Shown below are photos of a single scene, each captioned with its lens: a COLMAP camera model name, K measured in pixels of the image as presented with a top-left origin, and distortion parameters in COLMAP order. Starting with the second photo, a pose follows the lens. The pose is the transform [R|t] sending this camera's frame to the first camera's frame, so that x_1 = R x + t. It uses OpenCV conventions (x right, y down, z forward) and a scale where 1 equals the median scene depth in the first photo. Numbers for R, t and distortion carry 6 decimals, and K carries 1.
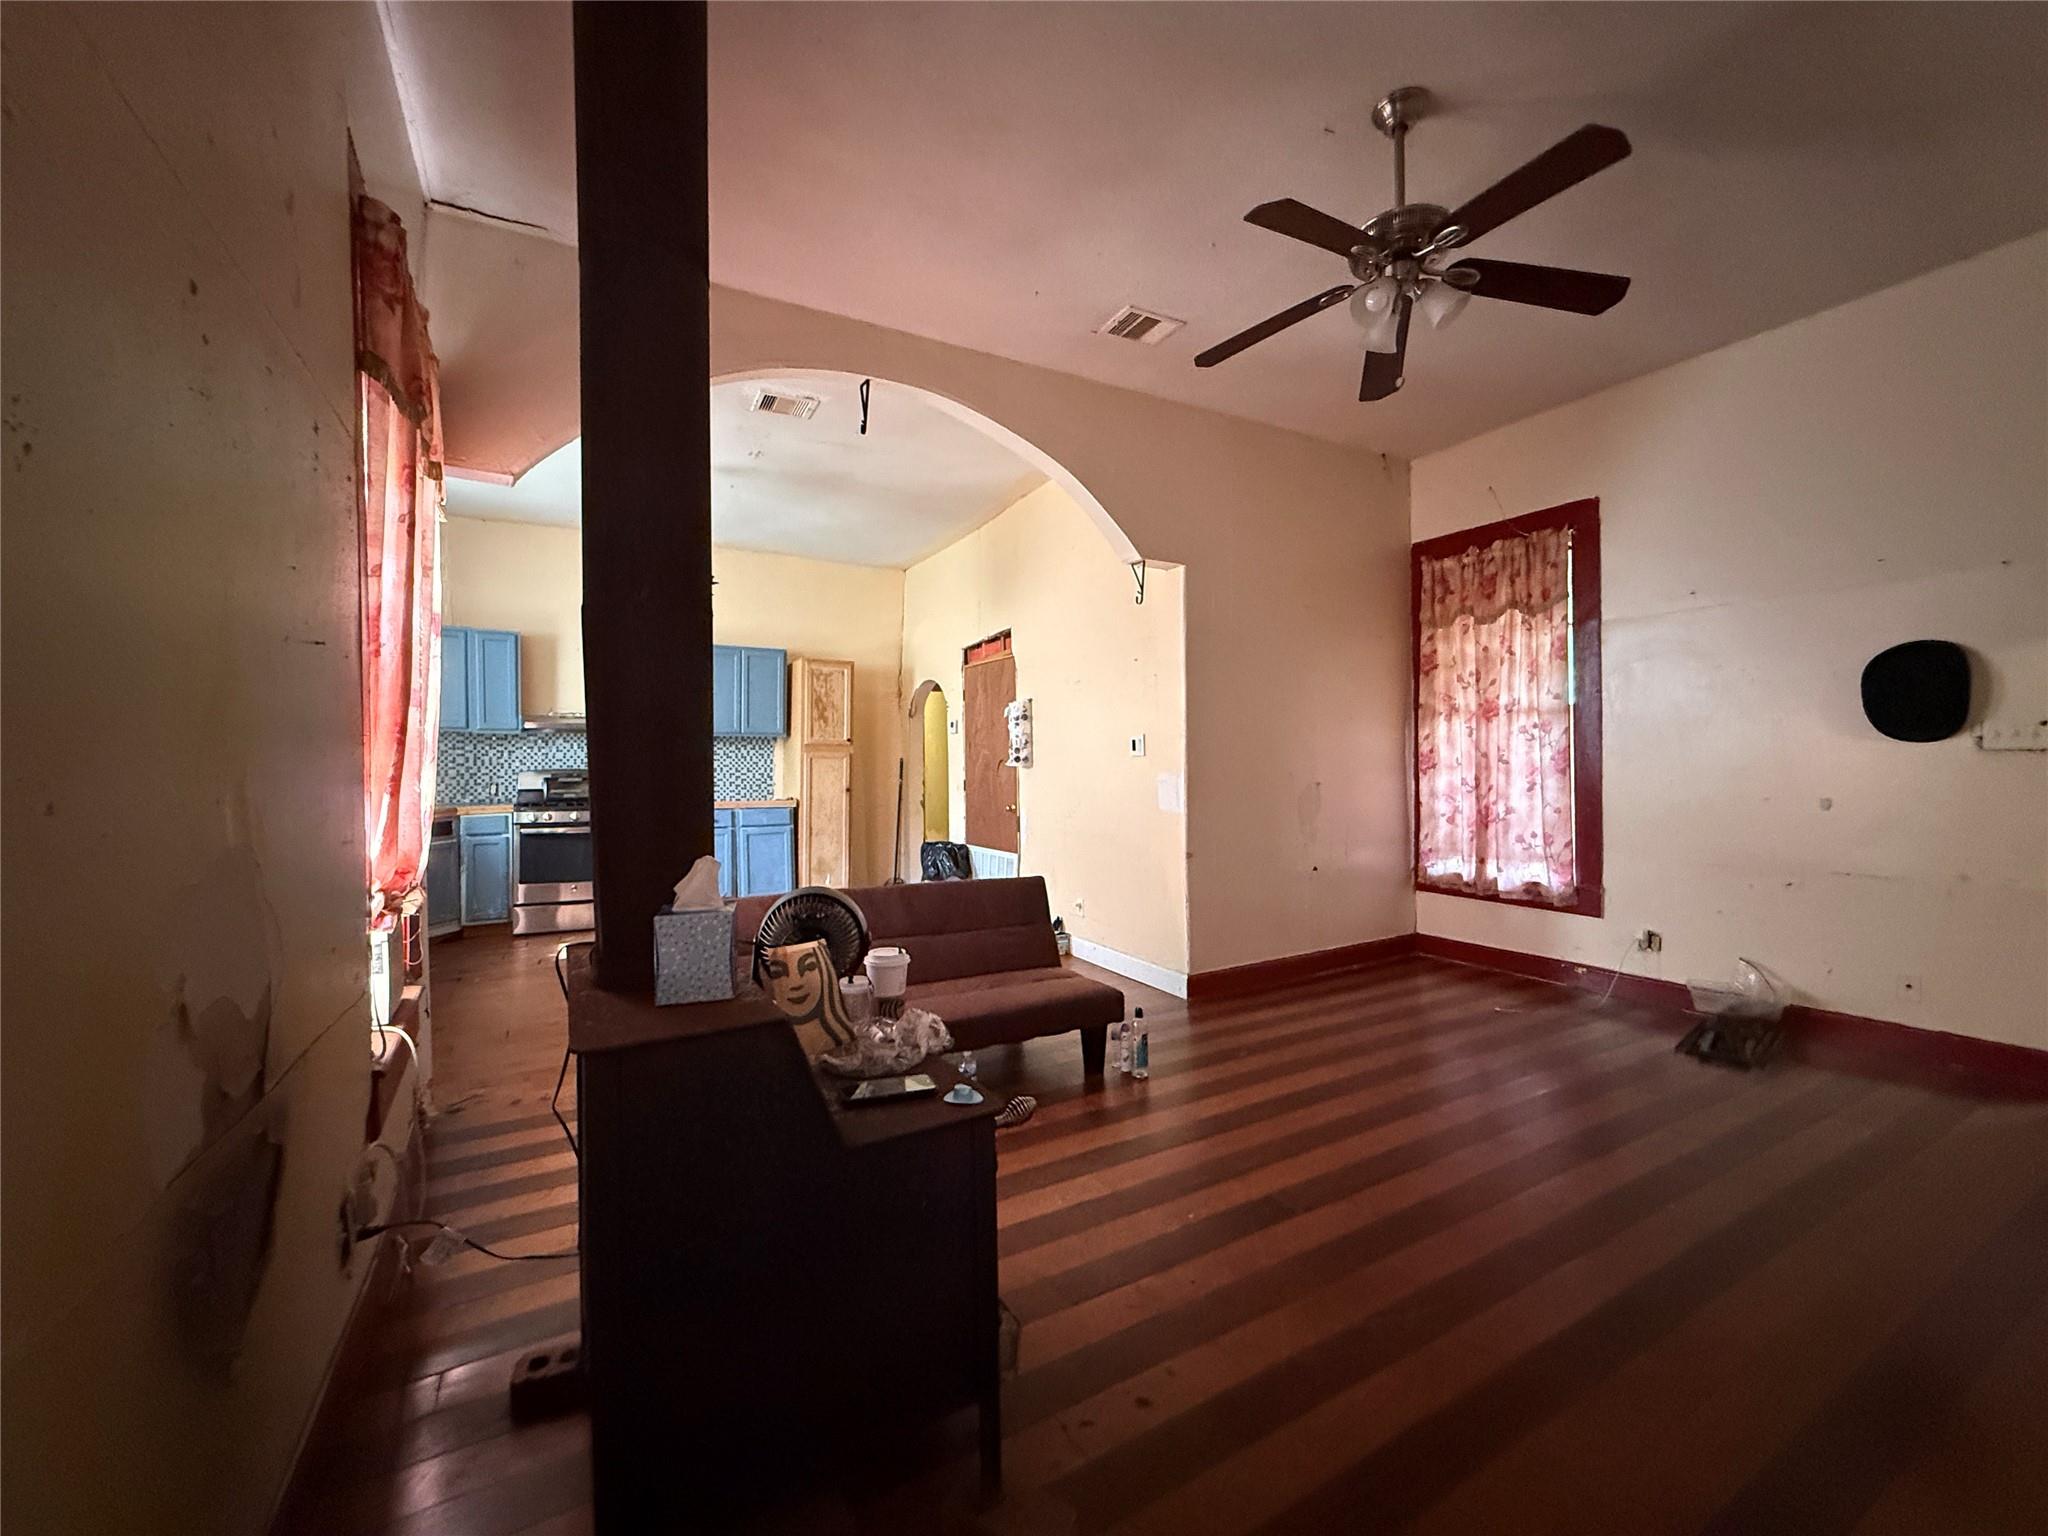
lens RADIAL K [[818.5, 0, 1021.1], [0, 818.5, 766.2], [0, 0, 1]] dist [-0.000001, -0.000069]
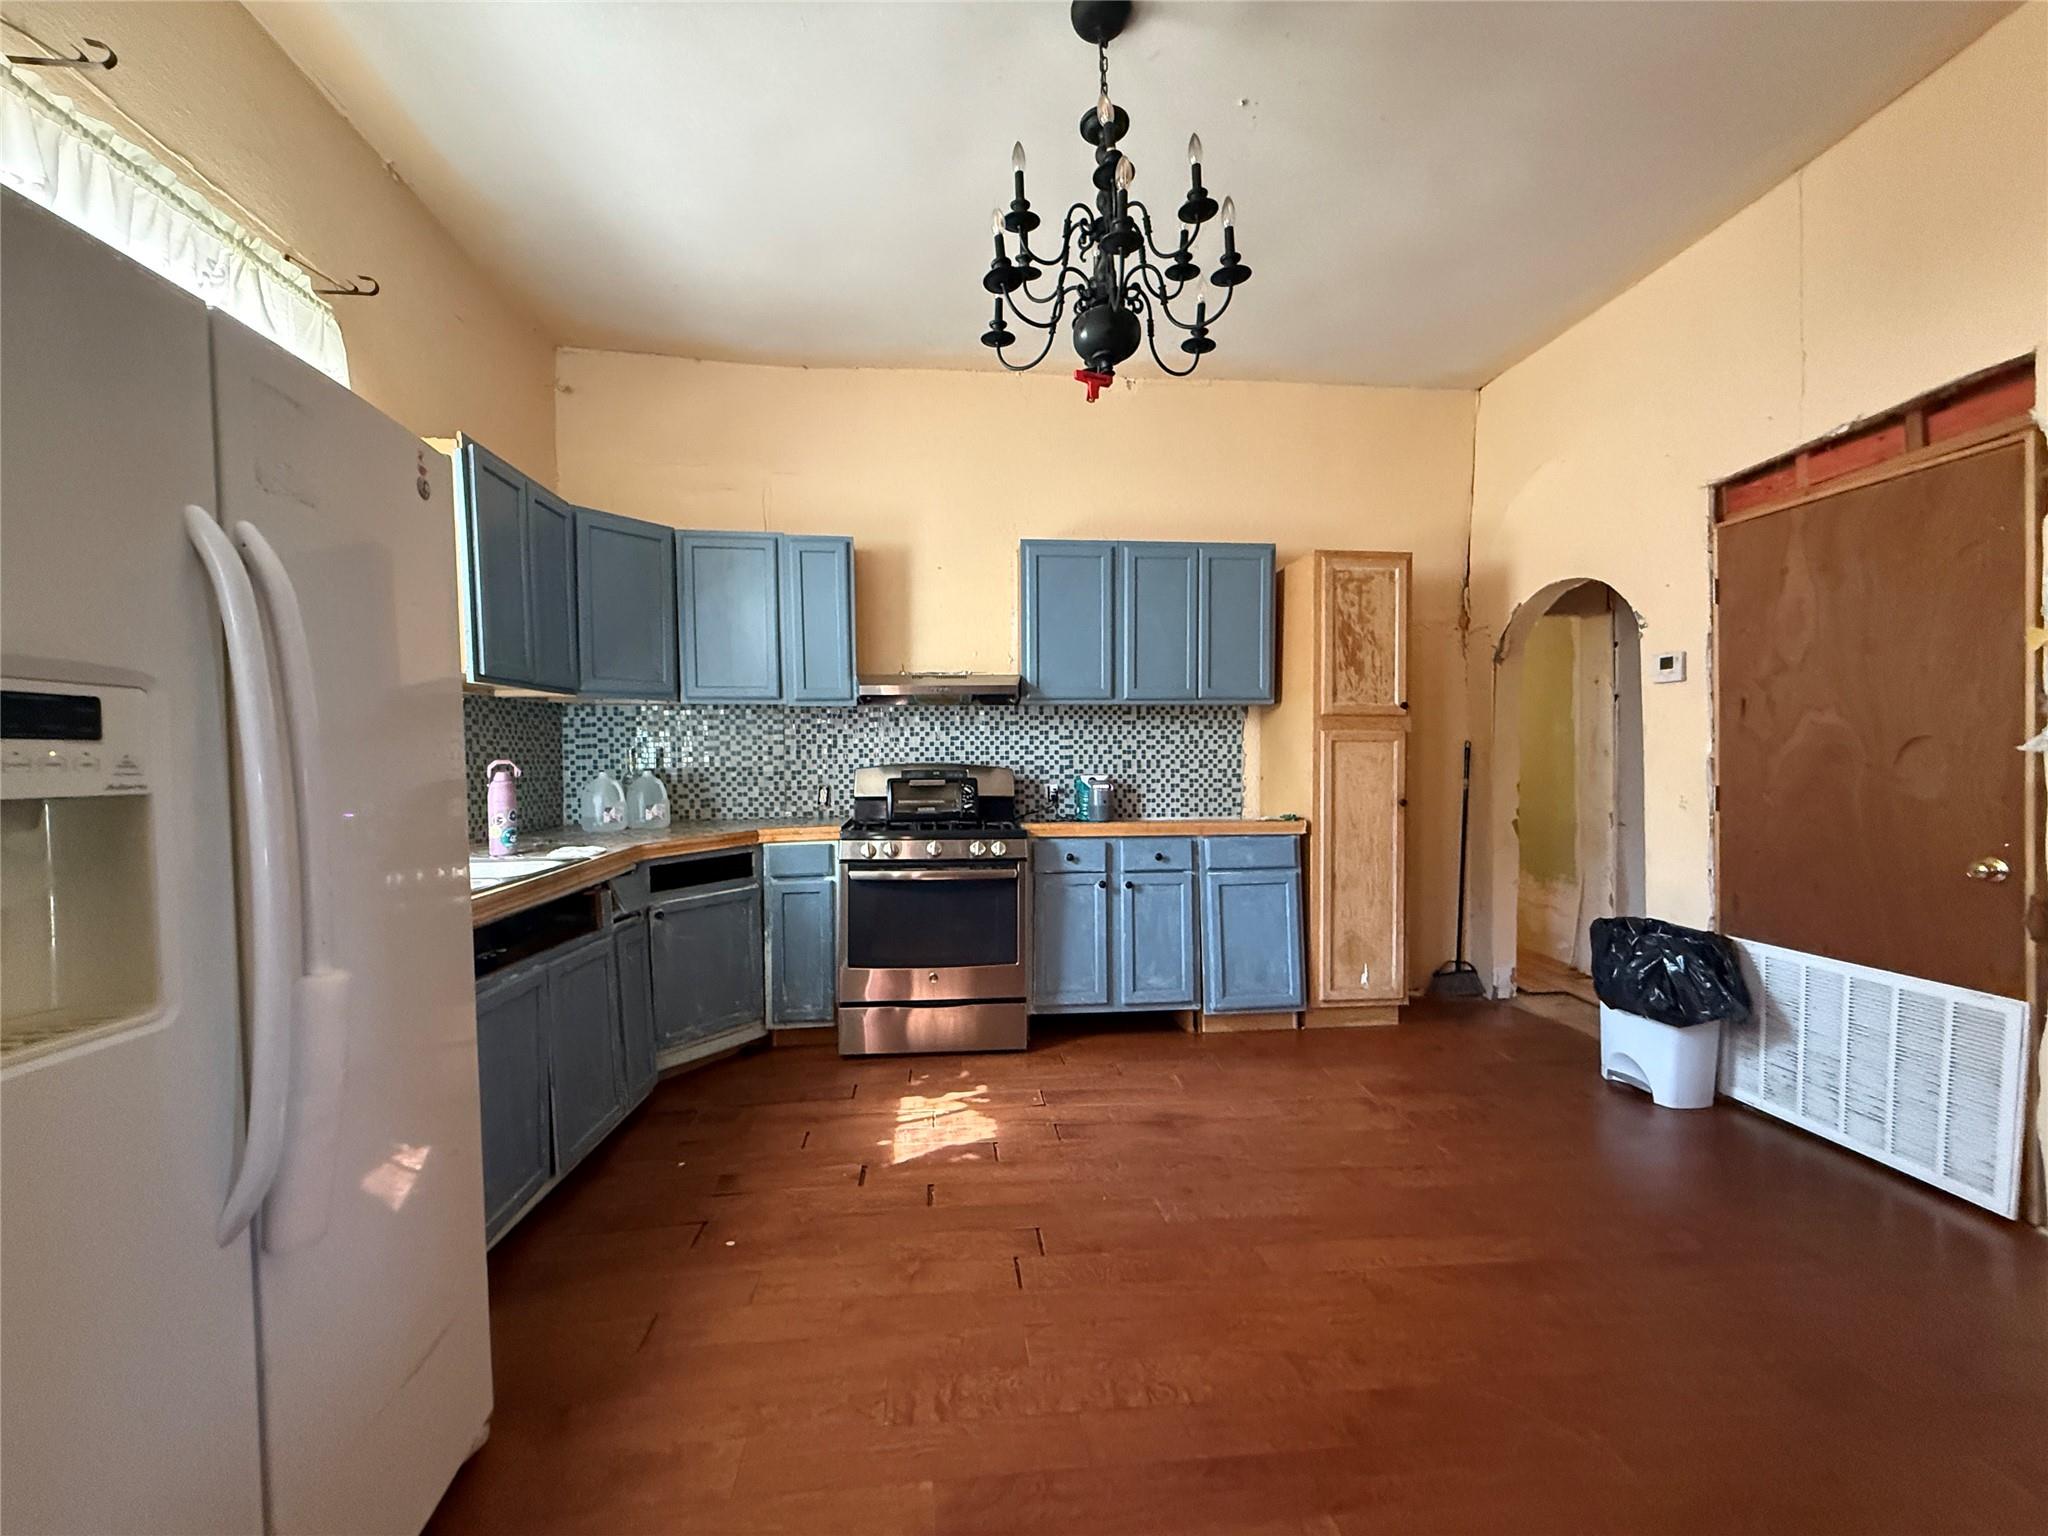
lens RADIAL K [[818.5, 0, 1021.1], [0, 818.5, 766.2], [0, 0, 1]] dist [-0.000001, -0.000069]
pose [[0.914476, -0.001277, -0.404638, -0.238353], [0.005827, 0.999933, 0.010013, -0.000284], [0.404598, -0.011515, 0.914422, 0.462823]]
